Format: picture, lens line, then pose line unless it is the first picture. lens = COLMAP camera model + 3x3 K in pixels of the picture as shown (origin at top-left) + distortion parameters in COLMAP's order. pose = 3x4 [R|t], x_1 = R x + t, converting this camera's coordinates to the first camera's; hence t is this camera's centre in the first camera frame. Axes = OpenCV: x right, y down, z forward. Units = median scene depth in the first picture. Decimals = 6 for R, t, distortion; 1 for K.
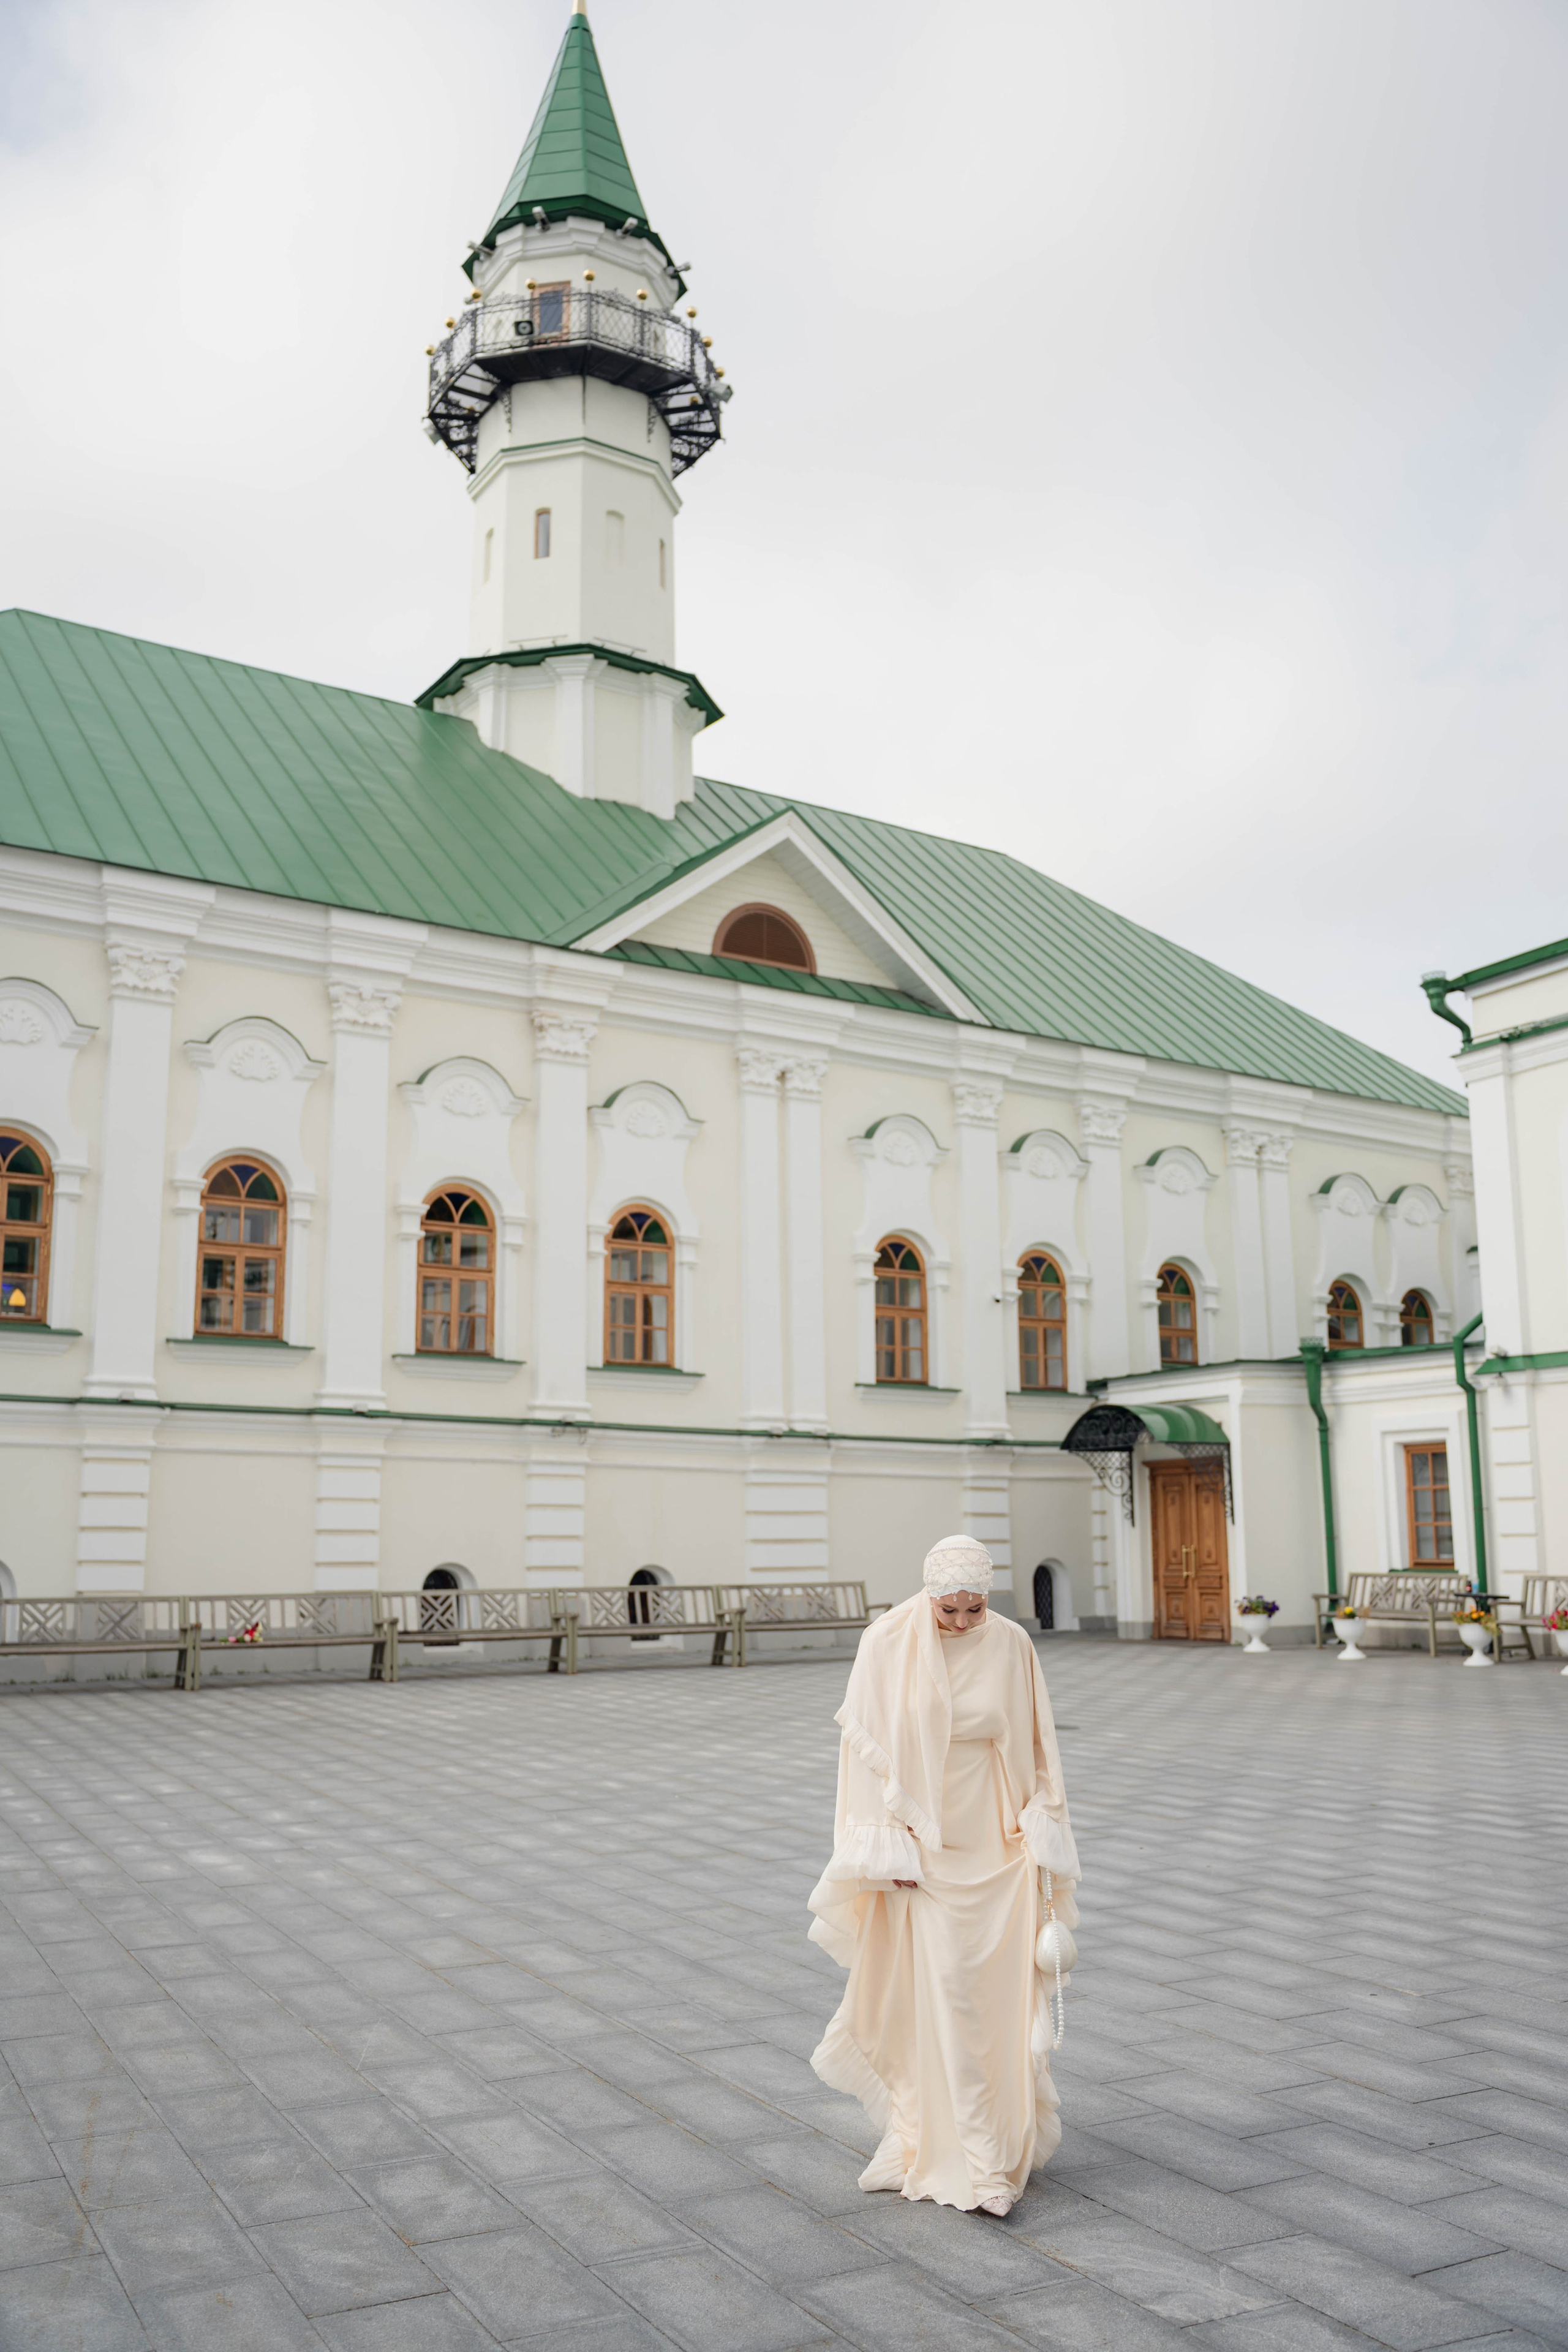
lens RADIAL K [[2080.9, 0, 780.6], [0, 2080.9, 1175.1], [0, 0, 1]] dist [-0.053796, 0.073809]
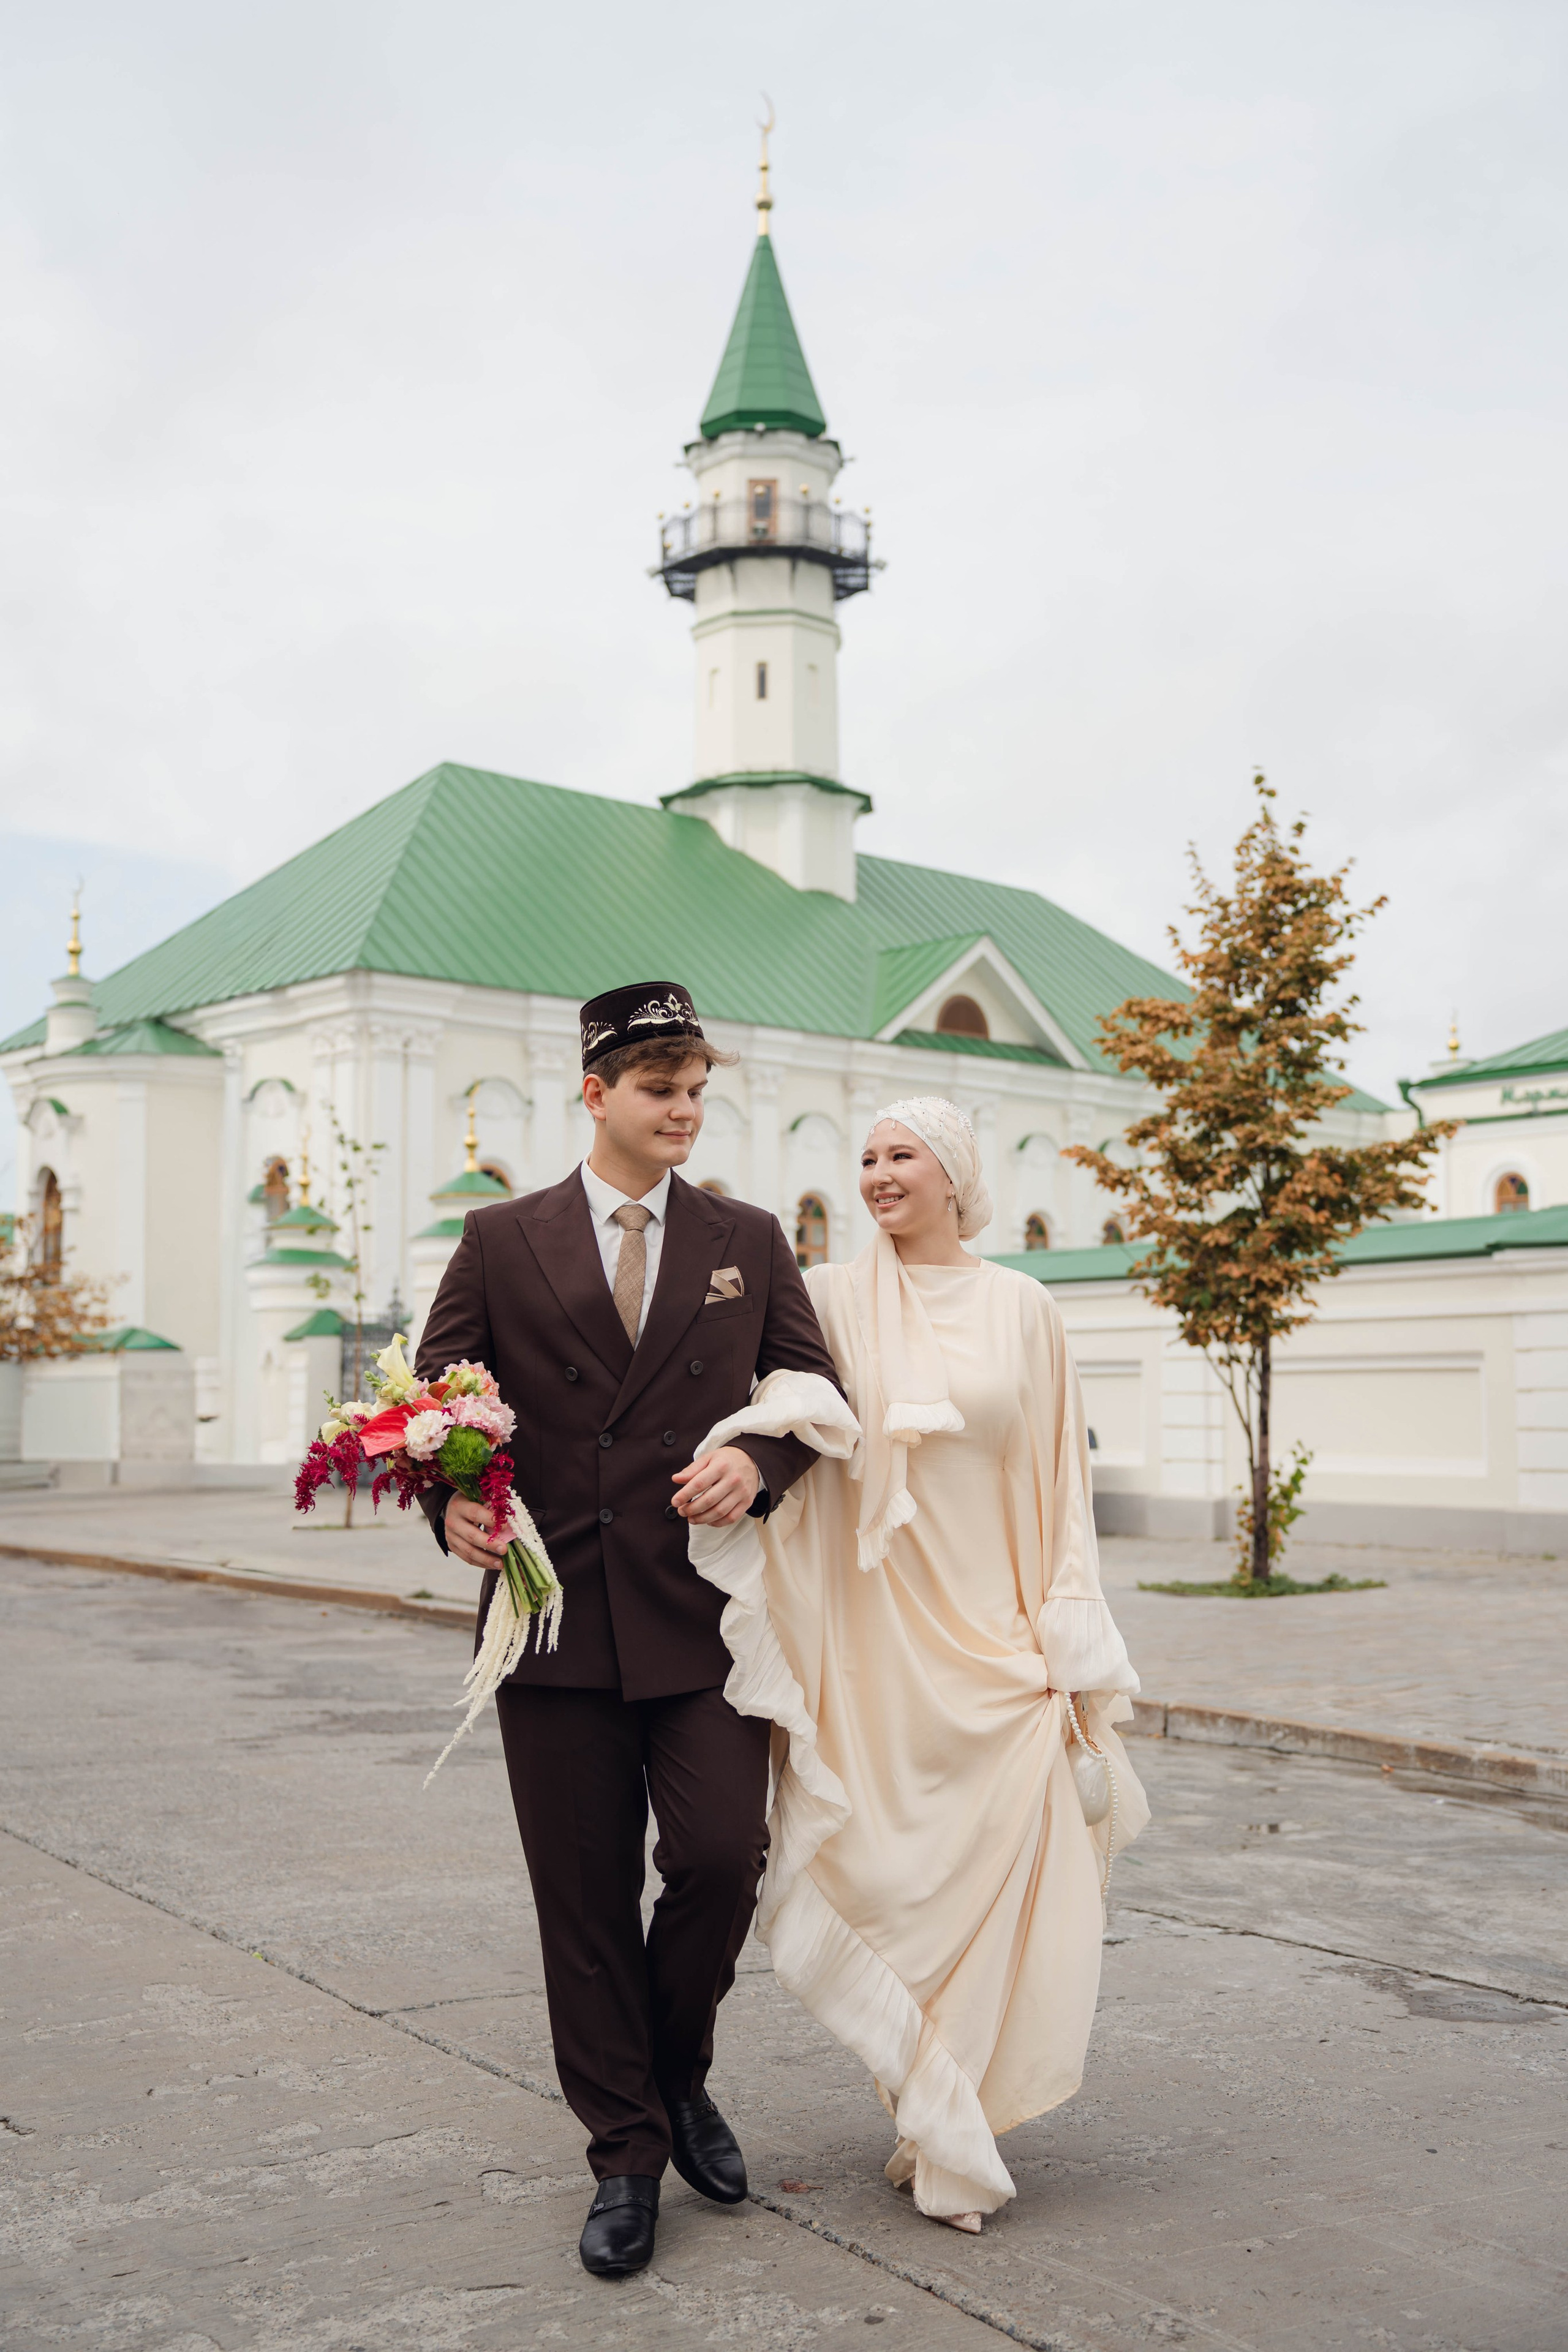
lens RADIAL K [[2593.1, 0, 768.7], [0, 2593.1, 1184.3], [0, 0, 1]] dist [0.048905, 0.000000]
pose [[0.984960, 0.016426, 0.172000, -0.446069], [-0.033242, 0.994889, 0.095347, -0.161119], [-0.169555, -0.099630, 0.980472, -0.790293]]
